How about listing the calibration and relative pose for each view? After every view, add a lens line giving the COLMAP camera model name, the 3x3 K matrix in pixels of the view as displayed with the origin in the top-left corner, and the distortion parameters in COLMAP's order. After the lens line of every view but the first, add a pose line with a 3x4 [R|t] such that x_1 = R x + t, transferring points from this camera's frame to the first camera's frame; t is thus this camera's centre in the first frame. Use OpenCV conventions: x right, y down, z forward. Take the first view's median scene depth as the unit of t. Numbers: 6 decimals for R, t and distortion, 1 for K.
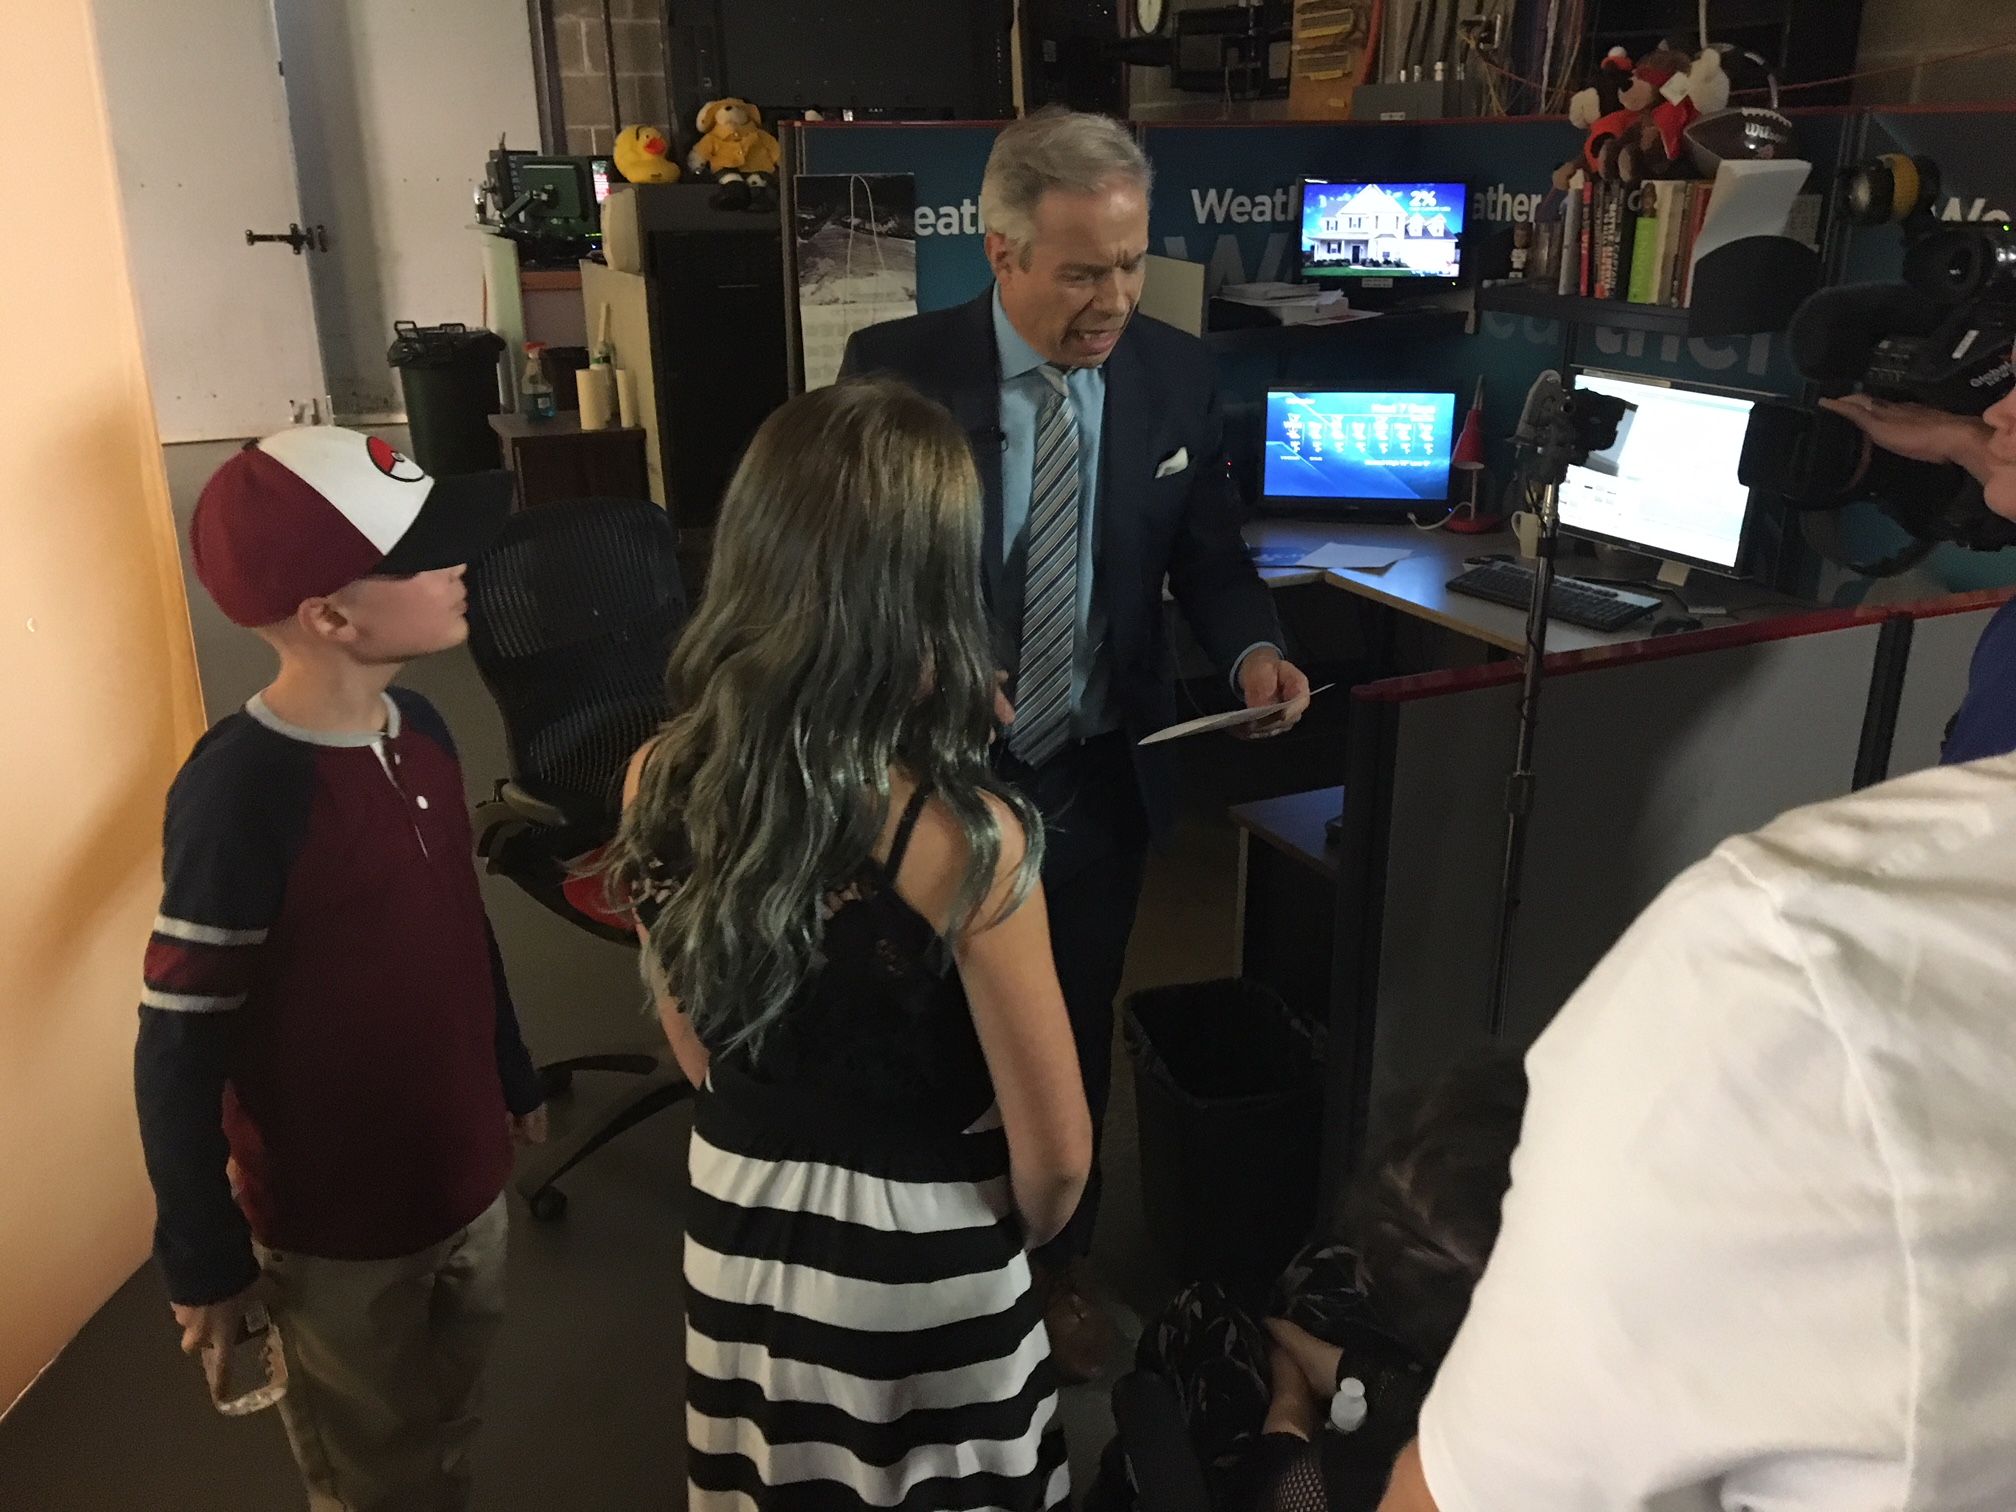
lens RADIAL K [[1677.5, 0, 1008.0], [0, 1677.5, 756.0], [0, 0, 1]] dist [0.102361, -0.172031]
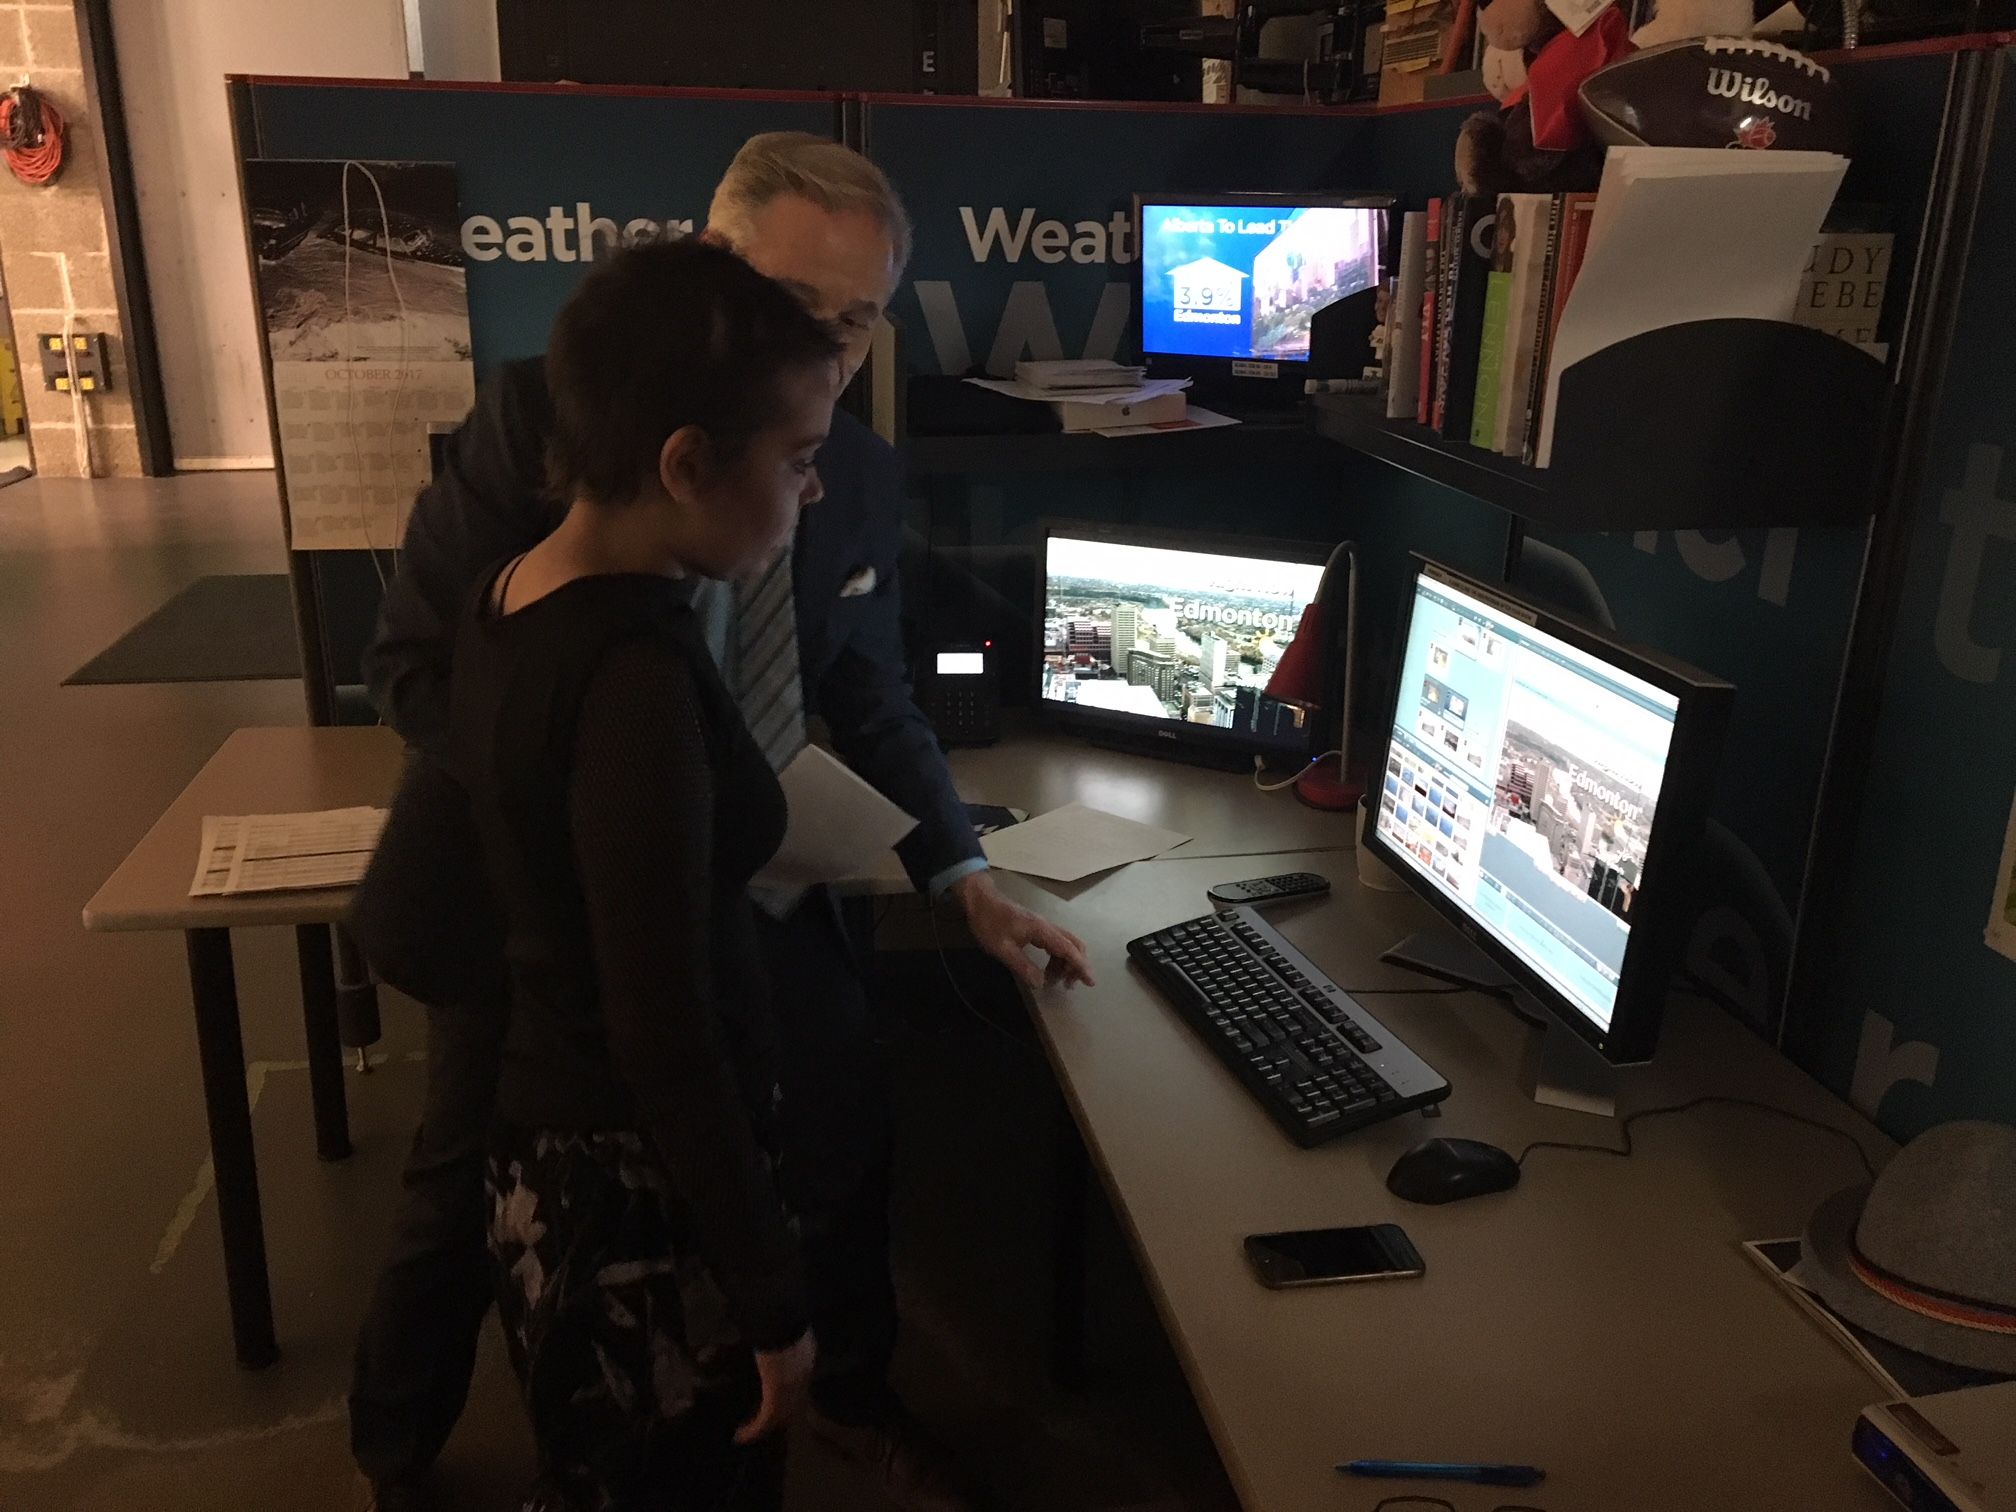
lens RADIAL K [[1677.5, 0, 1008.0], [0, 1677.5, 756.0], [0, 0, 1]] dist [0.102361, -0.172031]
pose [[0.973596, 0.093681, -0.208169, 0.290588], [-0.098570, 0.995042, -0.013216, -0.133893], [0.205899, 0.033387, 0.978004, 0.423510]]
